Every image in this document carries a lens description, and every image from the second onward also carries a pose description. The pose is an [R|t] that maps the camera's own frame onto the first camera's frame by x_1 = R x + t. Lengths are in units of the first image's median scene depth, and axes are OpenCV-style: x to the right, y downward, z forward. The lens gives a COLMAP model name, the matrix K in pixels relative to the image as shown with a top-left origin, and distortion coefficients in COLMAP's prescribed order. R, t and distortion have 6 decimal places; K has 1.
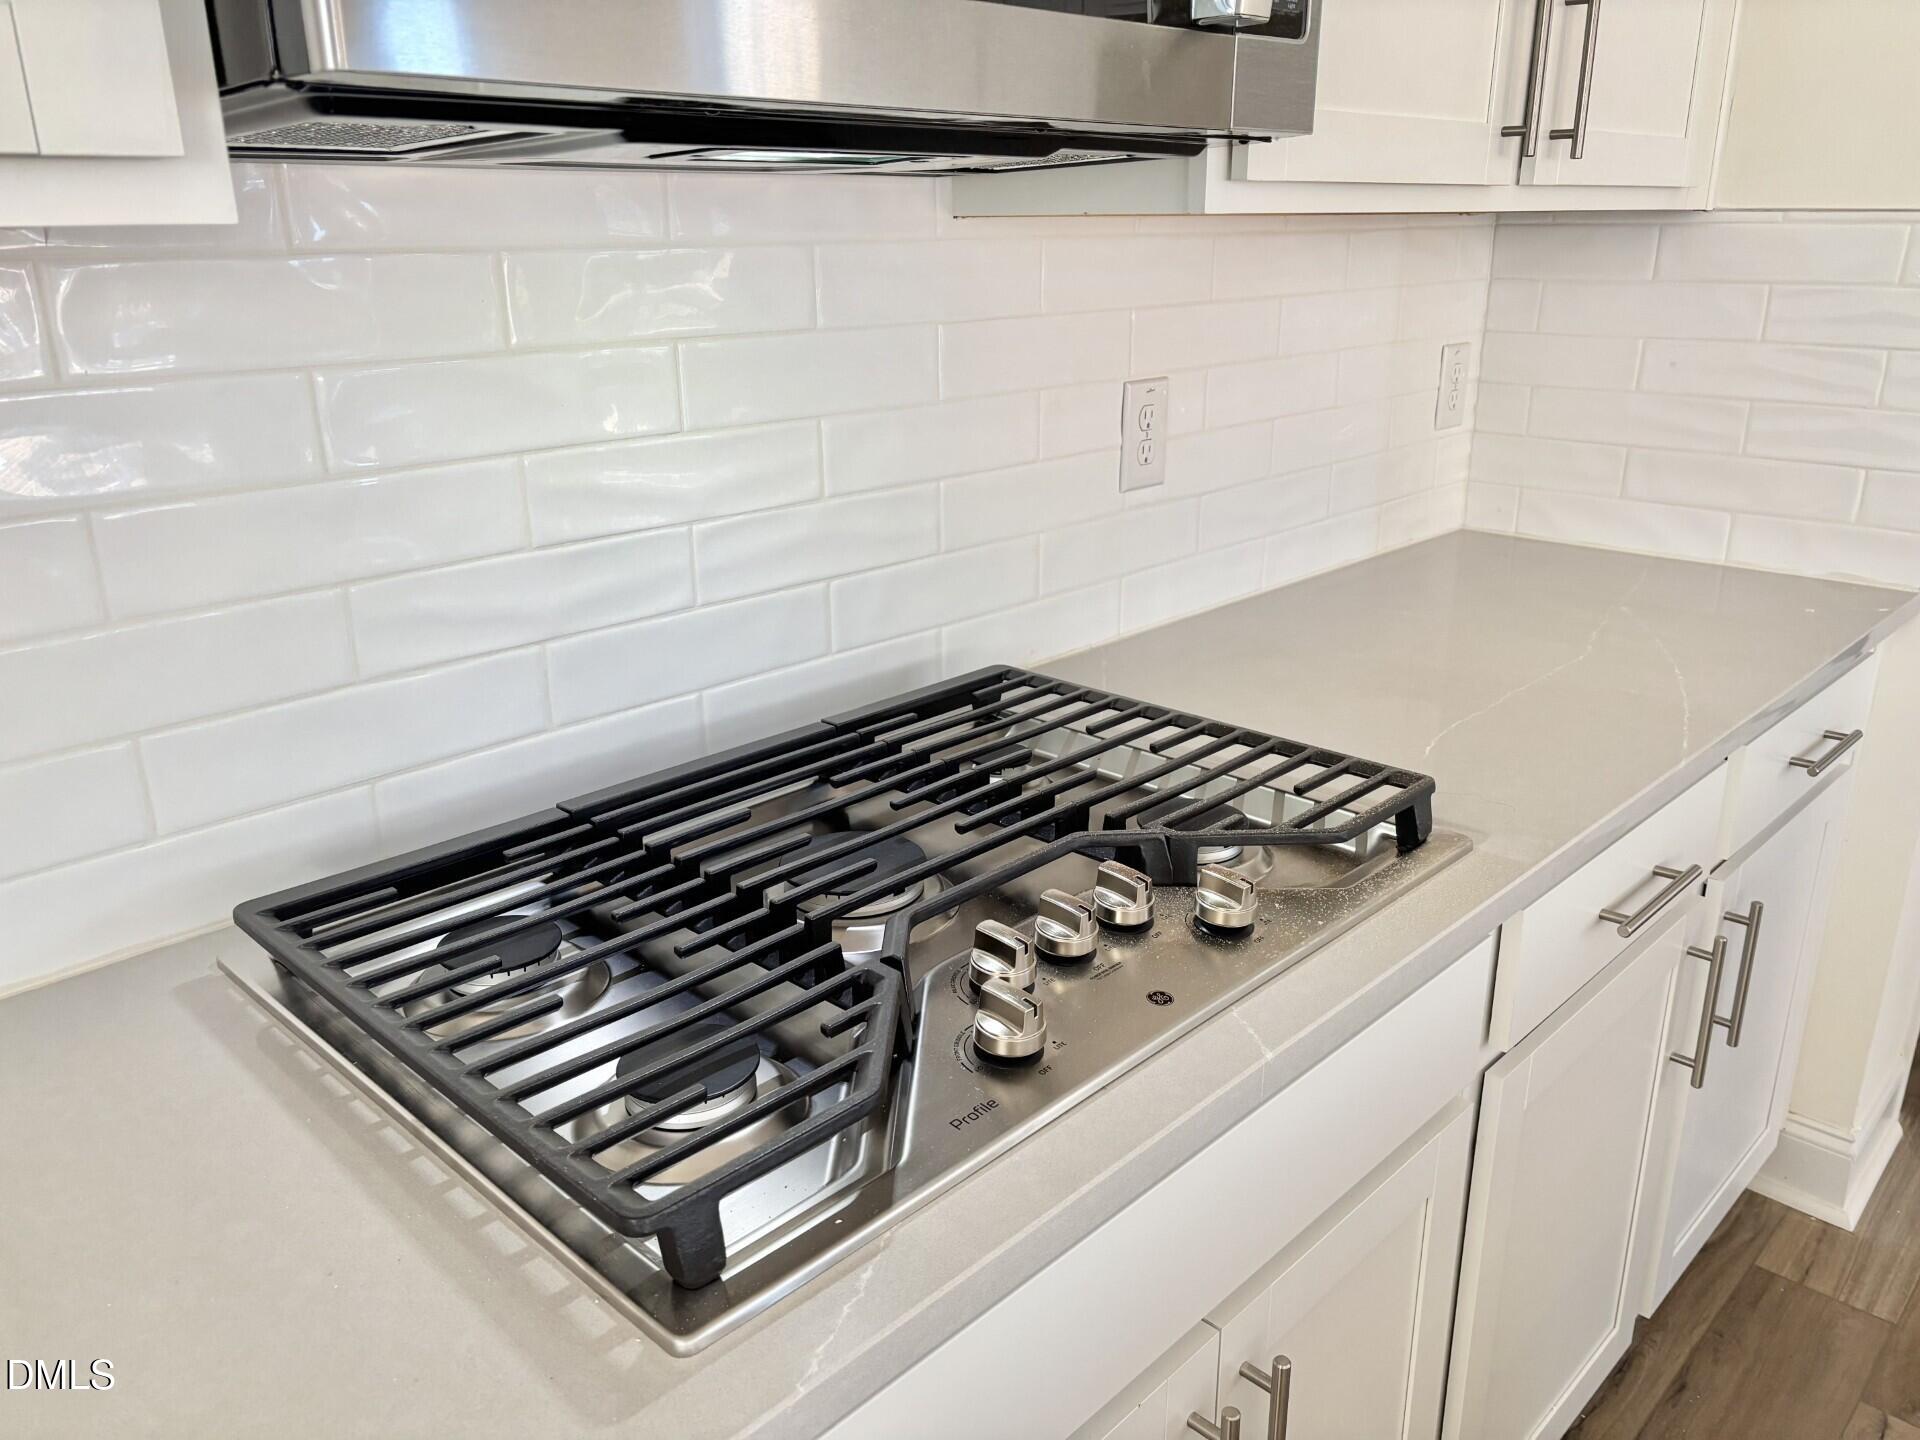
lens RADIAL K [[1453.6, 0, 960.0], [0, 1453.6, 720.0], [0, 0, 1]] dist [0.006746, 0.000789]
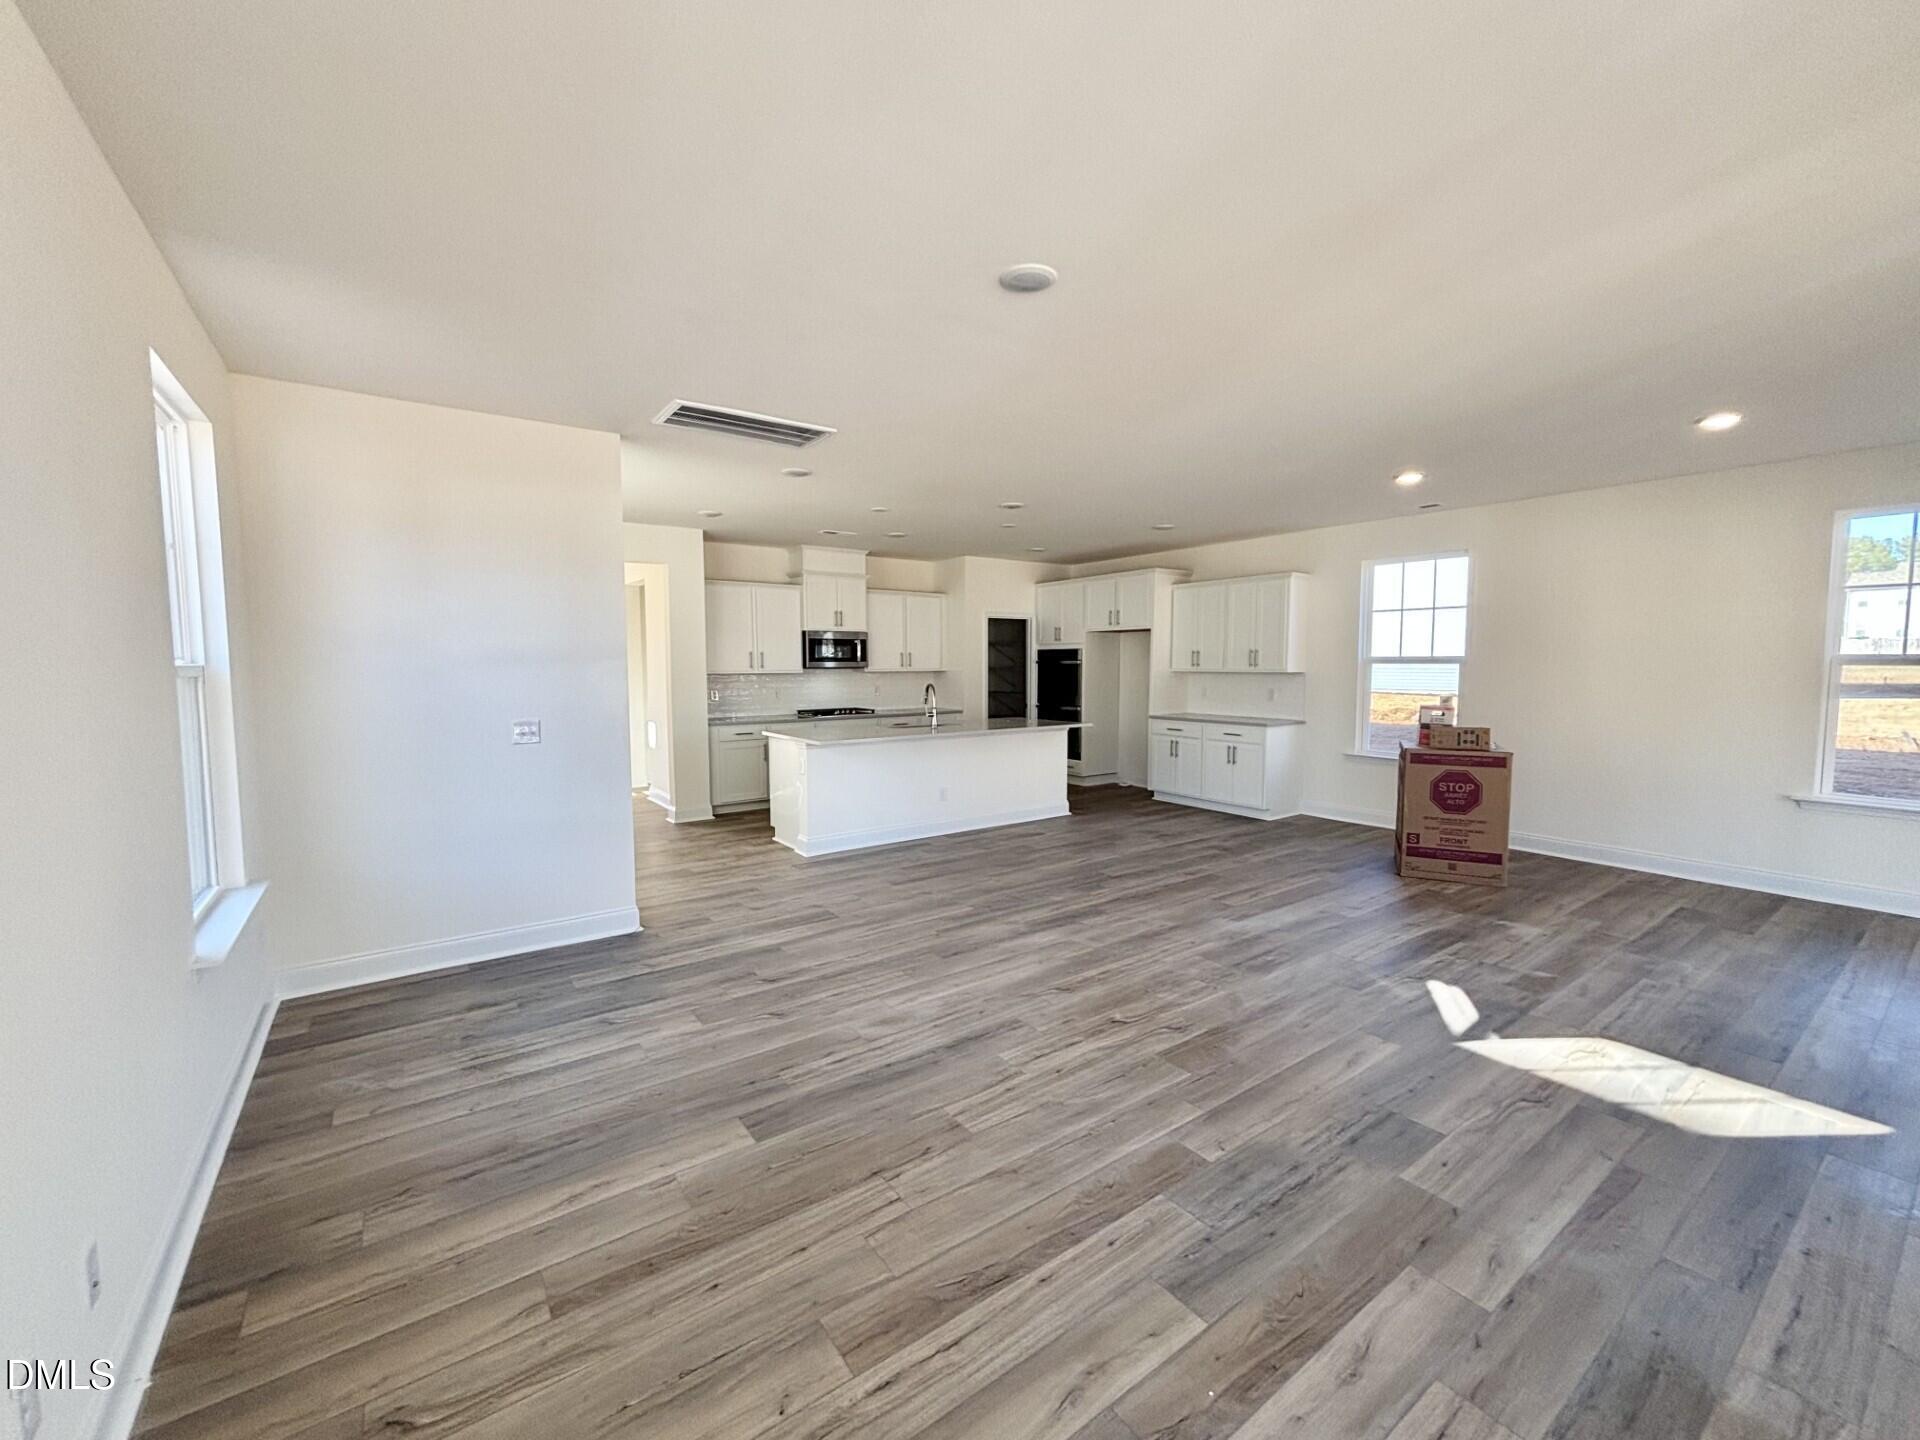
lens RADIAL K [[772.1, 0, 955.4], [0, 772.1, 718.0], [0, 0, 1]] dist [-0.000652, -0.000069]
pose [[0.985996, 0.016695, -0.165932, 2.183917], [-0.058204, 0.966861, -0.248581, 1.805469], [0.156283, 0.254758, 0.954292, -5.617244]]
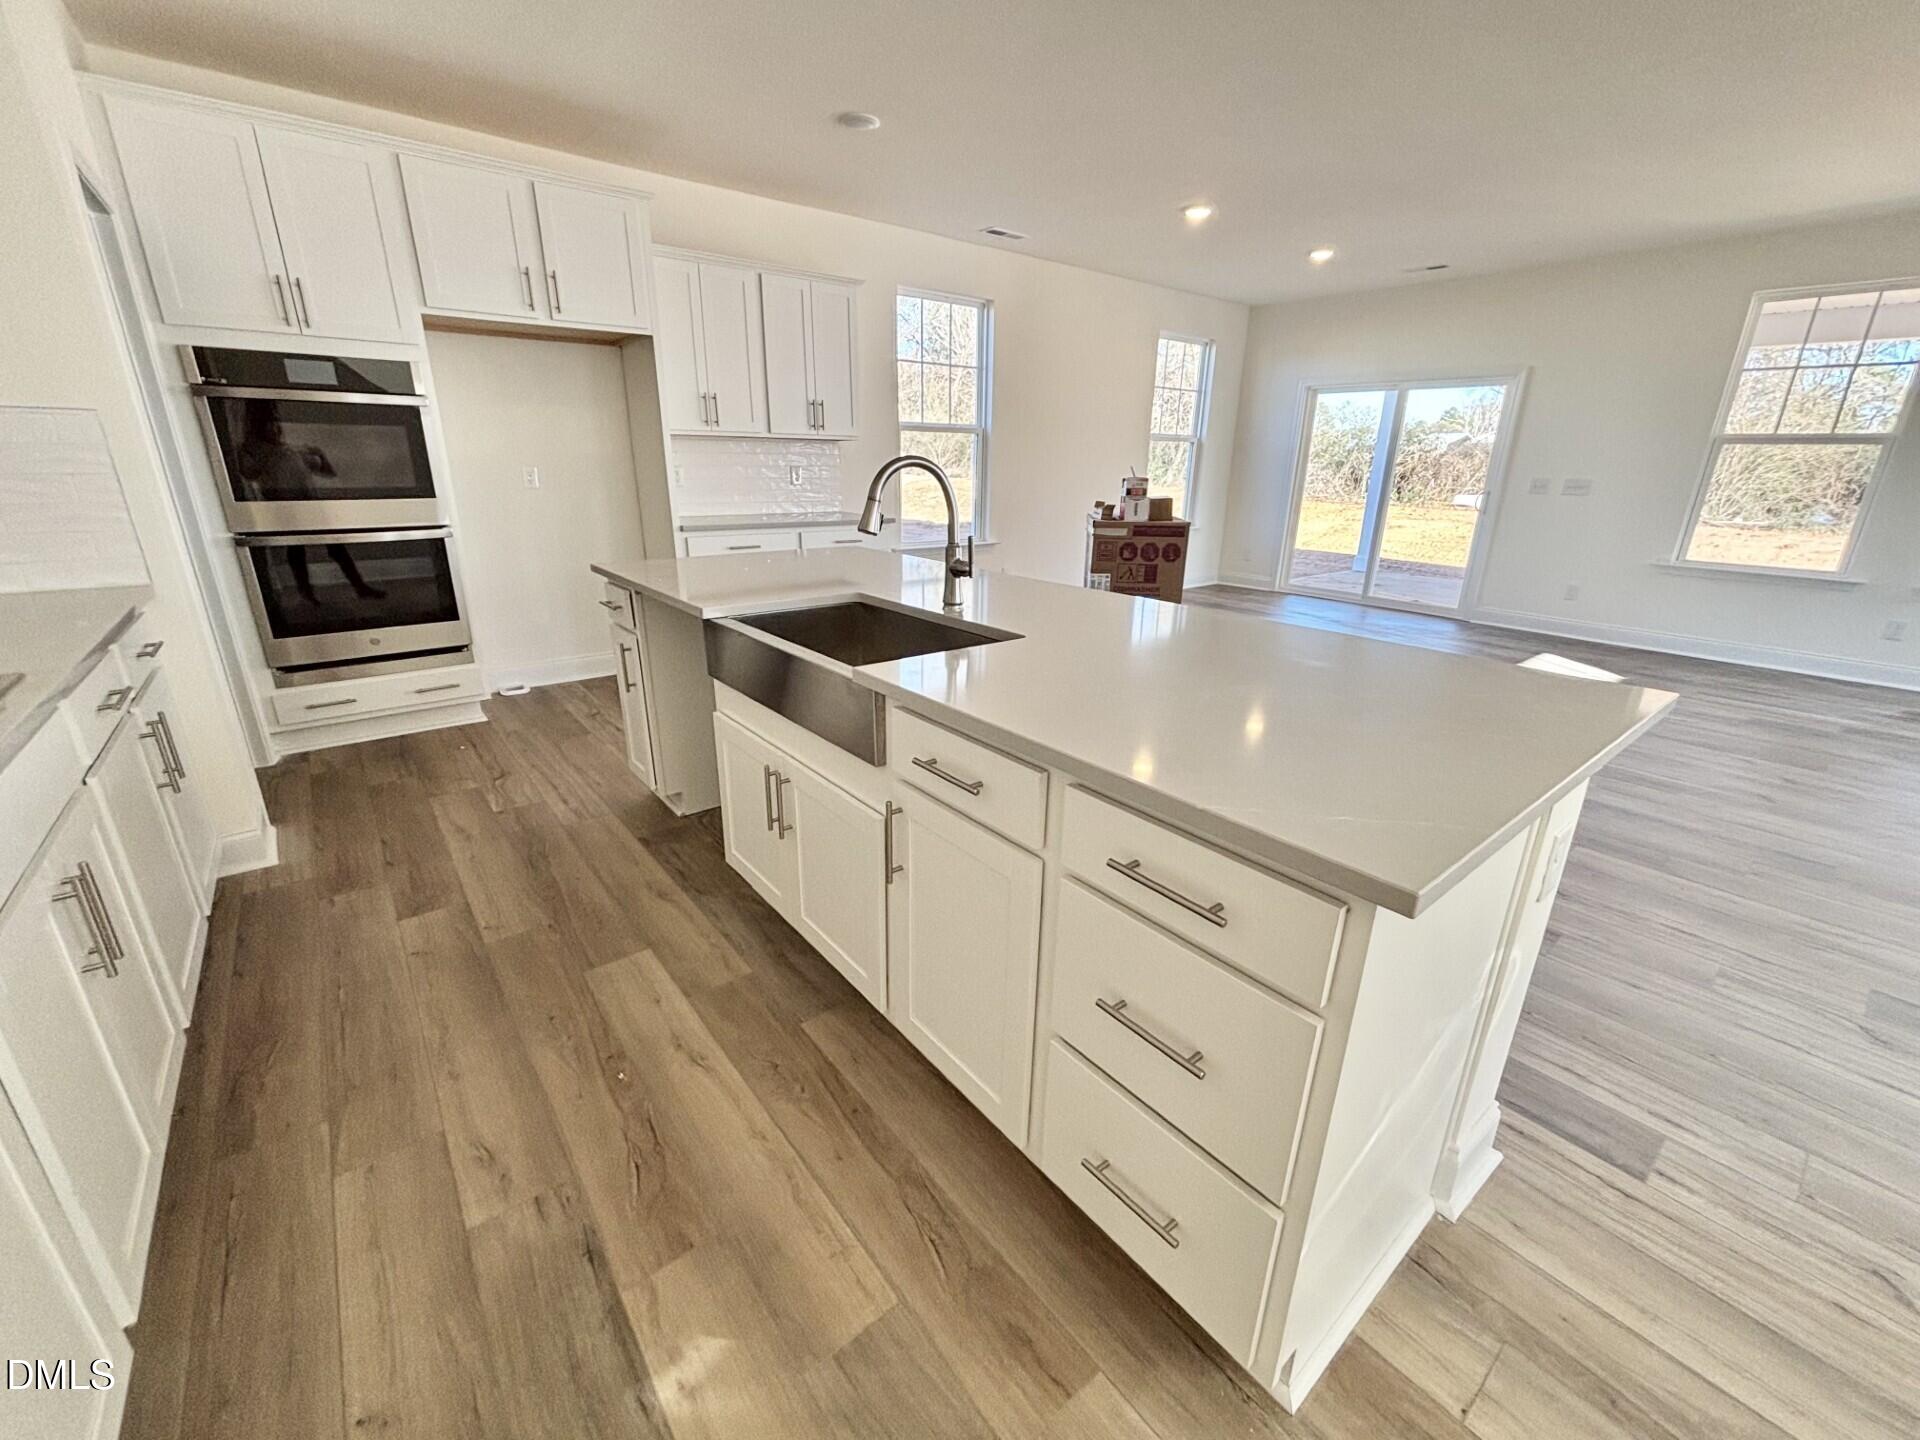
lens RADIAL K [[772.1, 0, 955.4], [0, 772.1, 718.0], [0, 0, 1]] dist [-0.000652, -0.000069]
pose [[0.112518, -0.312229, 0.943320, -0.581127], [0.305644, 0.914196, 0.266132, 0.250268], [-0.945474, 0.258376, 0.198294, -0.527465]]
